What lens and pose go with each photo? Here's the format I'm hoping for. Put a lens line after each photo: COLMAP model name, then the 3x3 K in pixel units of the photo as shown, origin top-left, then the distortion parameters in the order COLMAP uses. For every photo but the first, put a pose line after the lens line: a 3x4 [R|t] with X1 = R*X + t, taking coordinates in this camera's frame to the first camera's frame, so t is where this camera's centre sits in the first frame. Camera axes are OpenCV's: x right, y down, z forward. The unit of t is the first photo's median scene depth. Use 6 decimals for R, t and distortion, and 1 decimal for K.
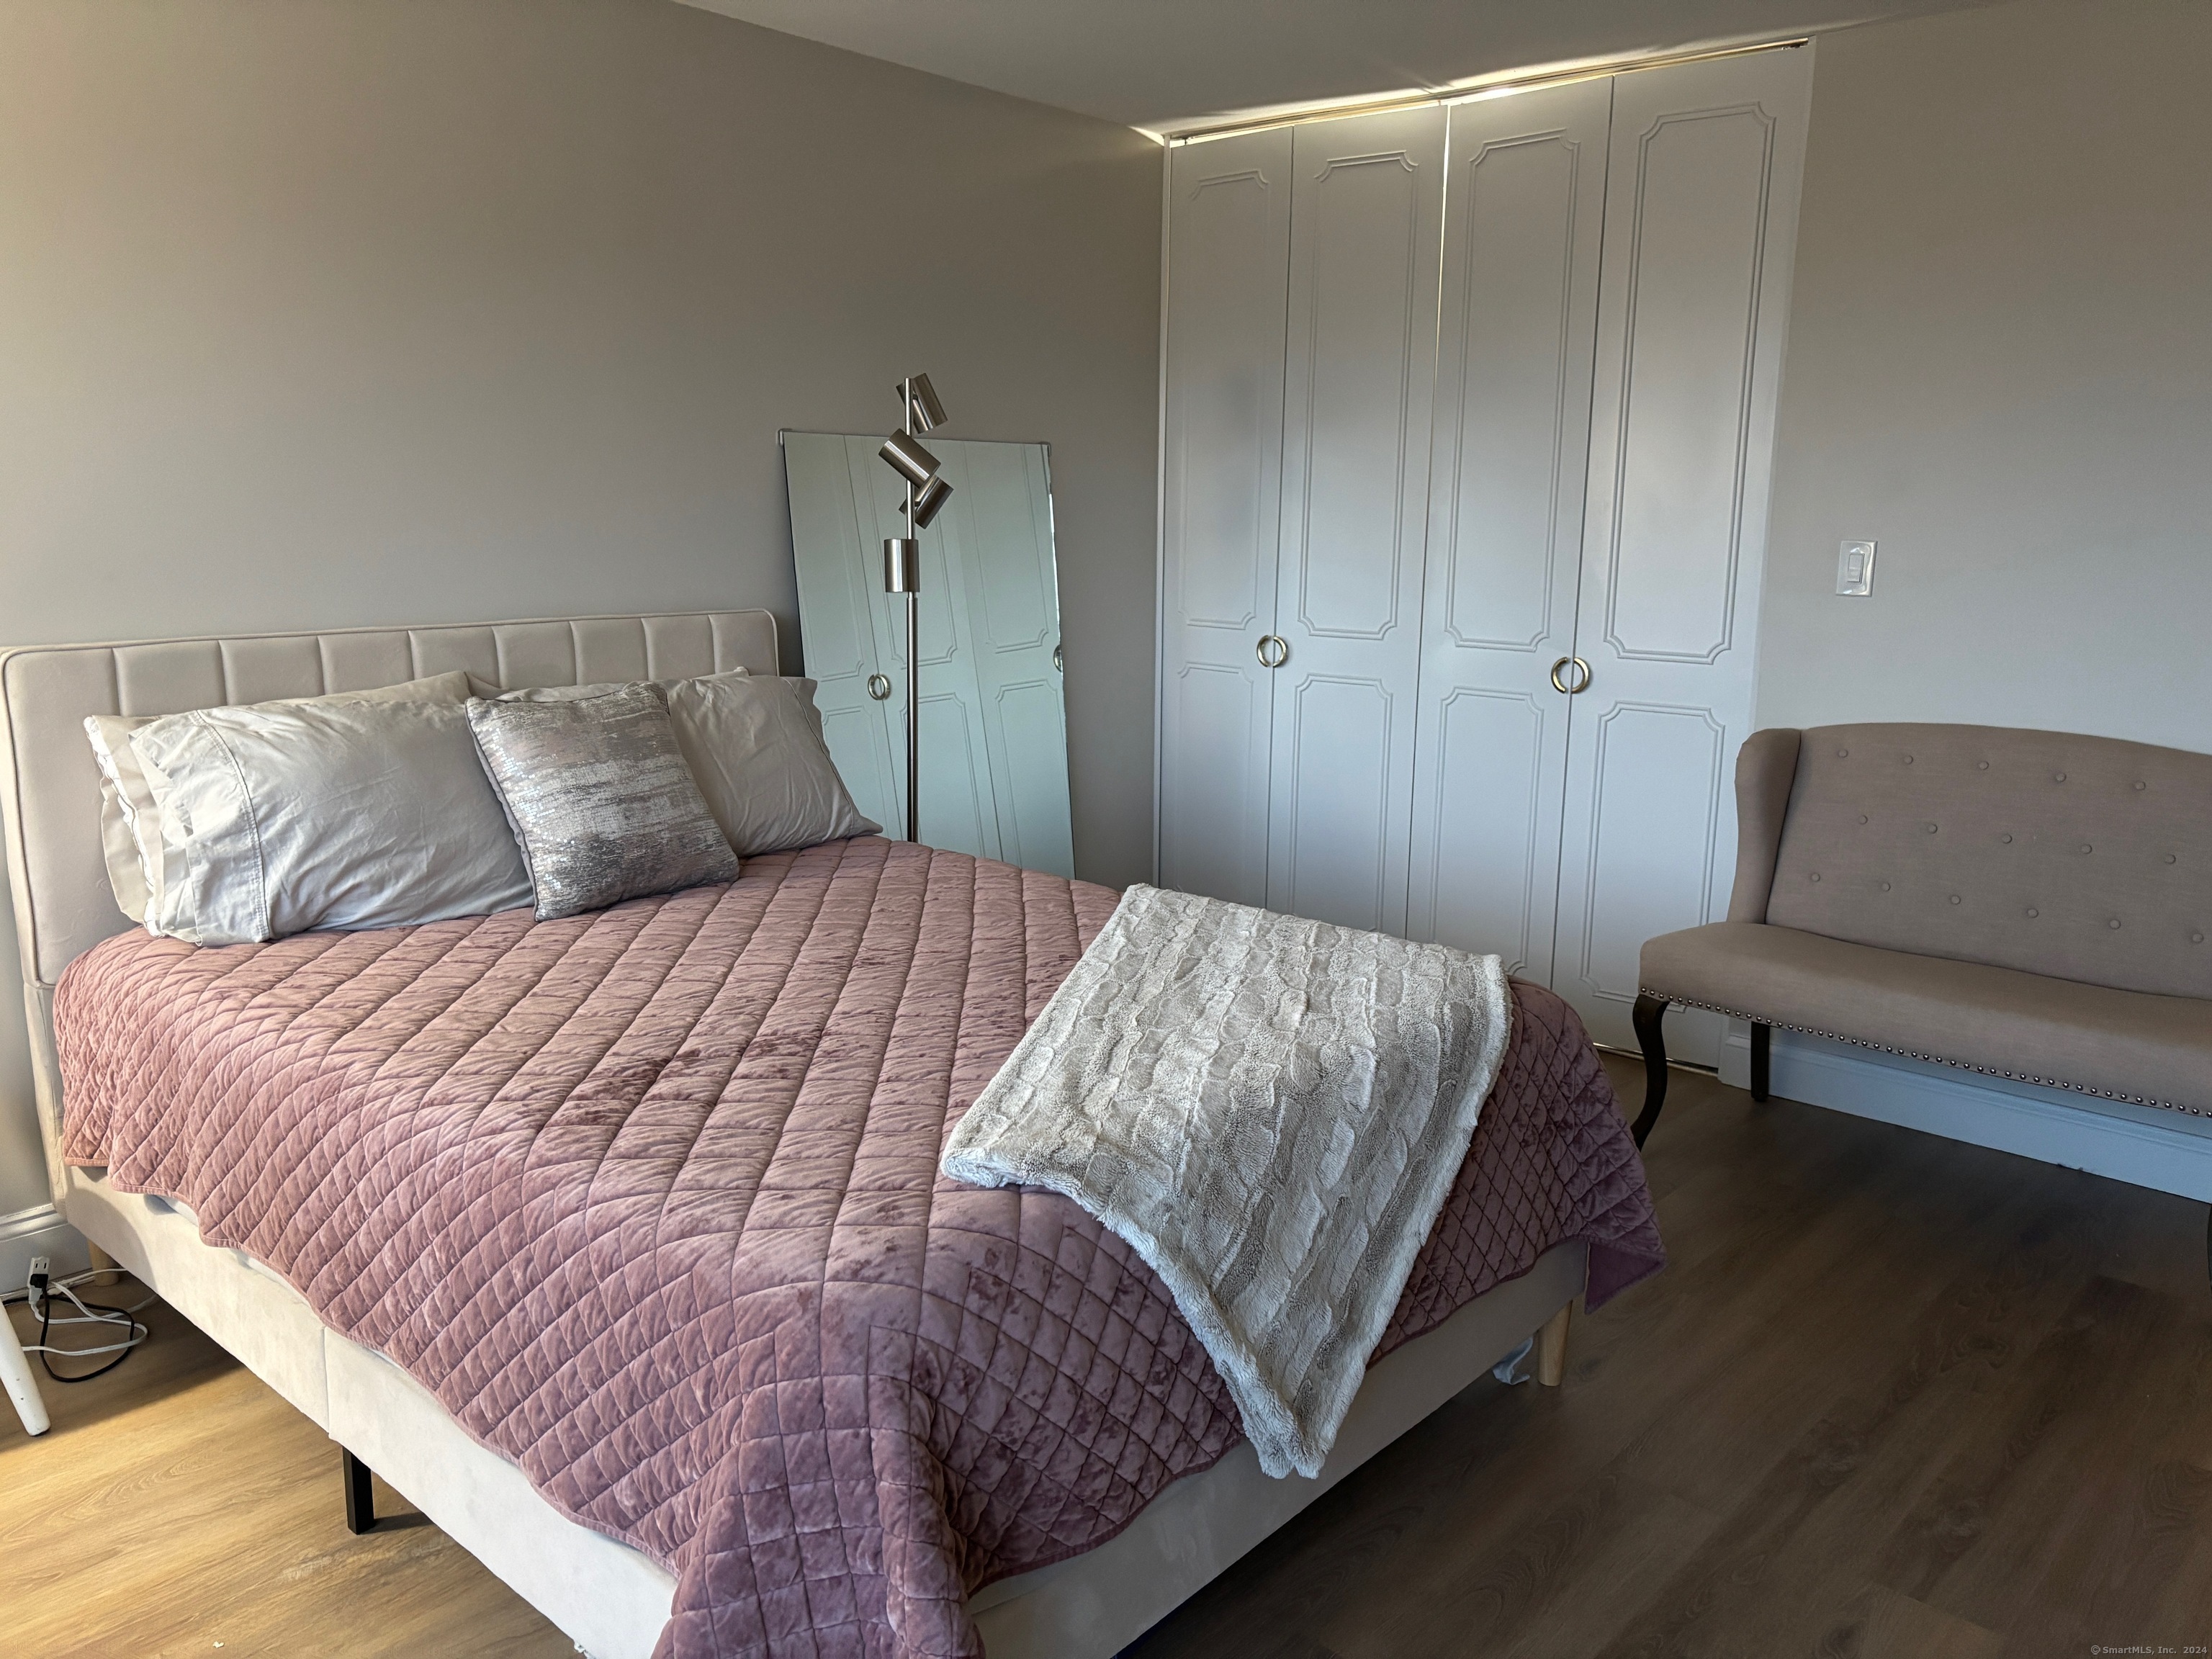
lens RADIAL K [[1702.1, 0, 1105.3], [0, 1702.1, 830.1], [0, 0, 1]] dist [0.048864, -0.022268]
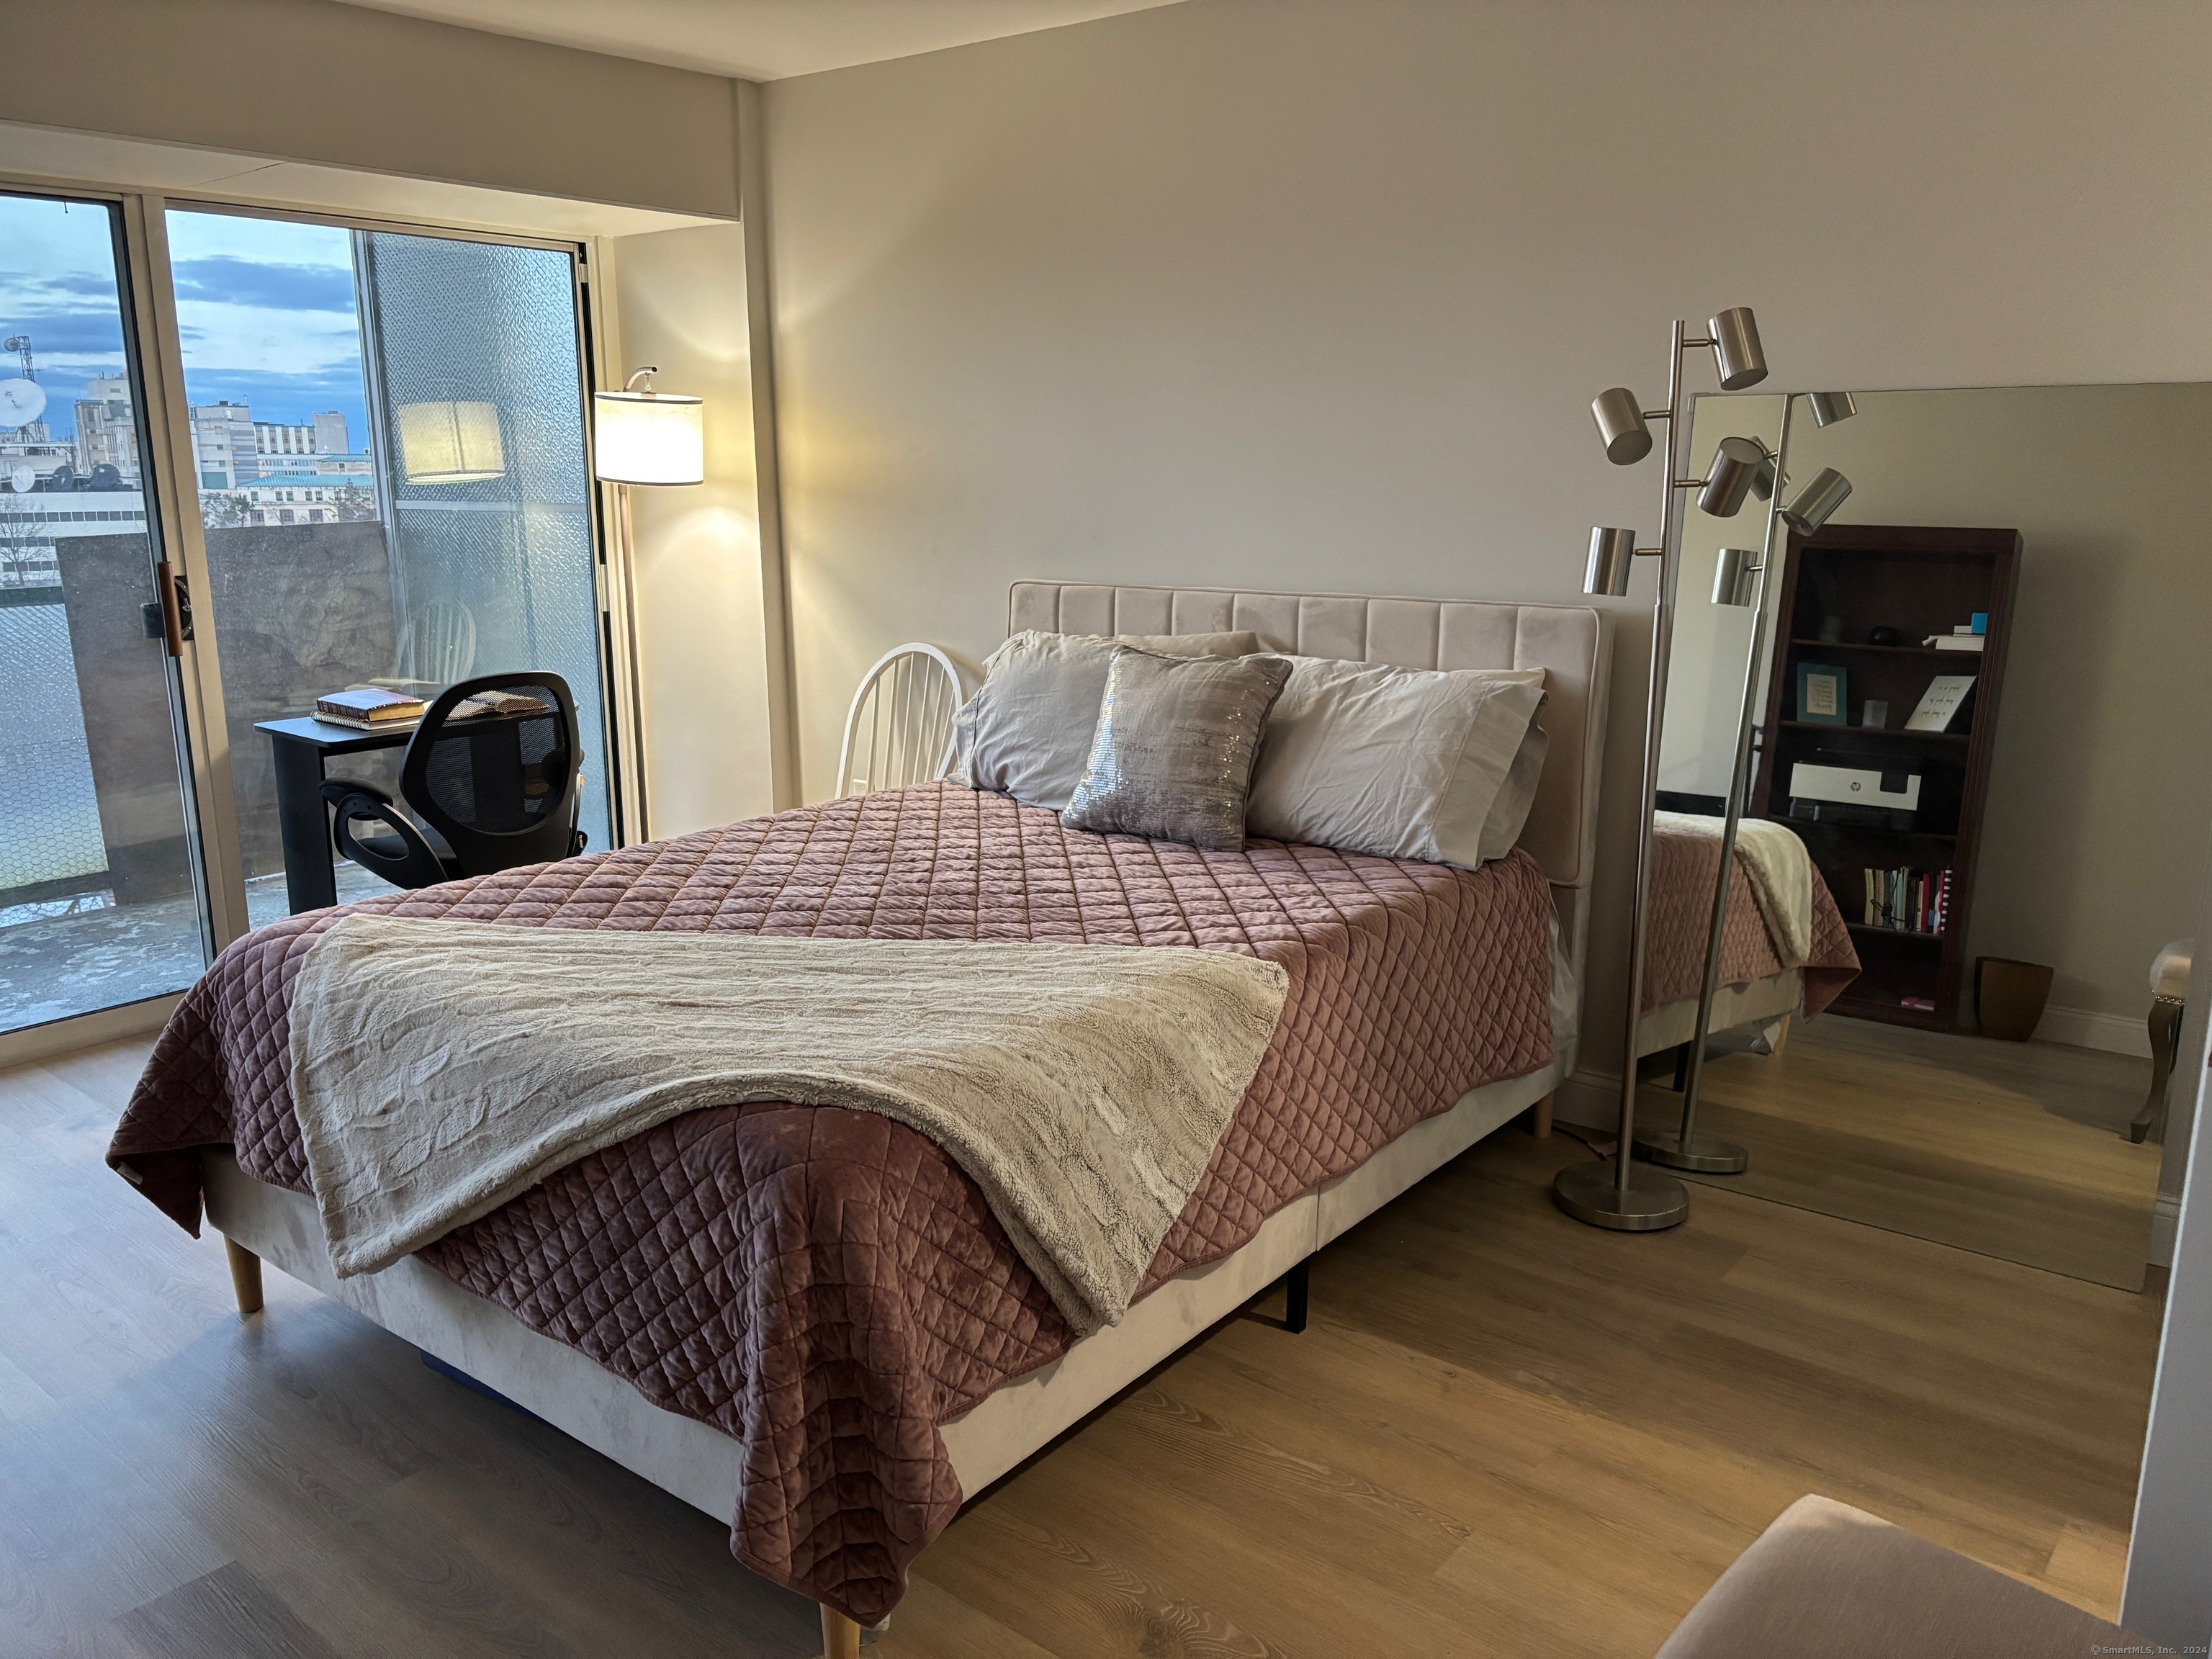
lens RADIAL K [[1702.1, 0, 1104.0], [0, 1702.1, 836.7], [0, 0, 1]] dist [0.048864, -0.022268]
pose [[0.058417, 0.204604, -0.977100, 0.884446], [-0.192264, 0.962754, 0.190105, -0.181478], [0.979603, 0.176756, 0.095579, 0.927694]]
